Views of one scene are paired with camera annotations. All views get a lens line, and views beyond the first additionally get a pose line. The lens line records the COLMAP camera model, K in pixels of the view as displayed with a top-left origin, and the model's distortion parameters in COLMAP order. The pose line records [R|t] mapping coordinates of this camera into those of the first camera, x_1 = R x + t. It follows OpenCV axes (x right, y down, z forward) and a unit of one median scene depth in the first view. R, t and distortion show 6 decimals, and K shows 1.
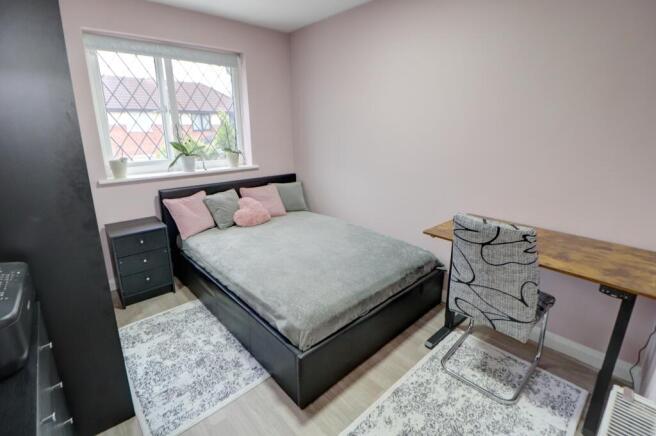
lens RADIAL K [[304.4, 0, 330.1], [0, 304.4, 204.5], [0, 0, 1]] dist [-0.013203, -0.000737]
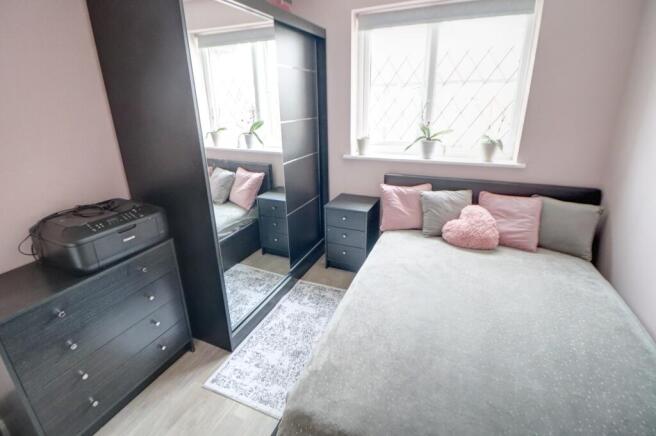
lens RADIAL K [[304.4, 0, 330.1], [0, 304.4, 204.5], [0, 0, 1]] dist [-0.013203, -0.000737]
pose [[0.404627, 0.291364, -0.866824, 0.217313], [-0.204721, 0.952689, 0.224664, -0.124308], [0.891272, 0.086552, 0.445132, 0.394516]]
